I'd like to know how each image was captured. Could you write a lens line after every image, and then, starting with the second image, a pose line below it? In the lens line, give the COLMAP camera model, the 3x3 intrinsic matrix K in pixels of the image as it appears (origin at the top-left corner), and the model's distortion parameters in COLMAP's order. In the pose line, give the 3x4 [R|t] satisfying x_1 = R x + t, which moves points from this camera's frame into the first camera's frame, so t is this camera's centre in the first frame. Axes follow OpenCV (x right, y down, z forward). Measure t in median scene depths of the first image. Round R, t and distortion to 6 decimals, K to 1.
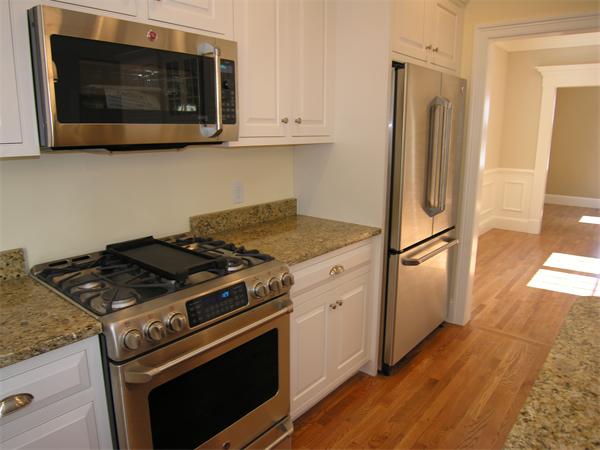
lens RADIAL K [[426.8, 0, 298.2], [0, 426.8, 221.3], [0, 0, 1]] dist [-0.058627, -0.001820]
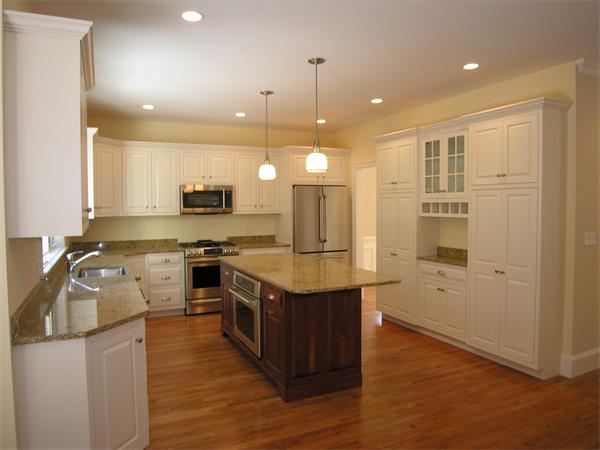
lens RADIAL K [[426.8, 0, 298.2], [0, 426.8, 221.3], [0, 0, 1]] dist [-0.058627, -0.001820]
pose [[0.907654, 0.007555, -0.419650, 1.953925], [-0.079628, 0.984779, -0.154496, 0.409343], [0.412096, 0.173645, 0.894441, -2.039206]]
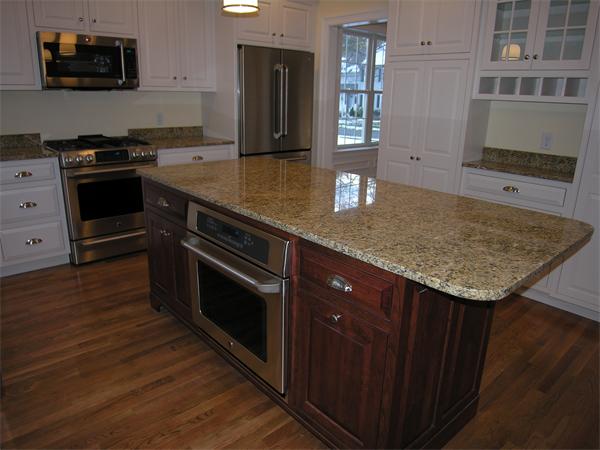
lens RADIAL K [[426.8, 0, 298.2], [0, 426.8, 221.3], [0, 0, 1]] dist [-0.058627, -0.001820]
pose [[0.989527, 0.058937, -0.131766, 0.996553], [-0.048683, 0.995627, 0.079730, 0.275363], [0.135889, -0.072480, 0.988069, -1.020767]]
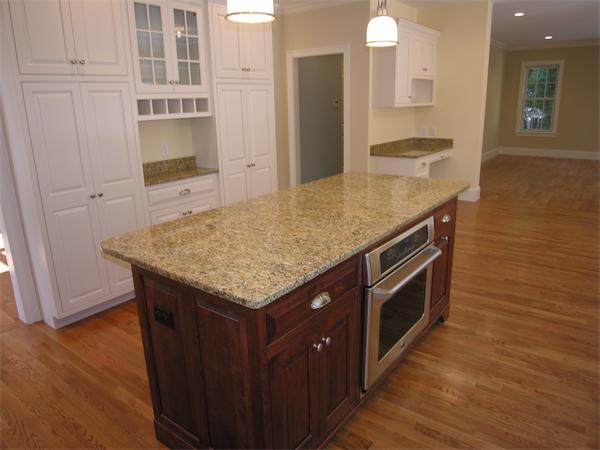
lens RADIAL K [[437.4, 0, 298.4], [0, 437.4, 215.2], [0, 0, 1]] dist [-0.028844, -0.000179]
pose [[-0.055880, -0.259139, 0.964222, -0.542783], [0.234528, 0.935304, 0.264958, -0.100703], [-0.970502, 0.240943, 0.008511, 0.324819]]
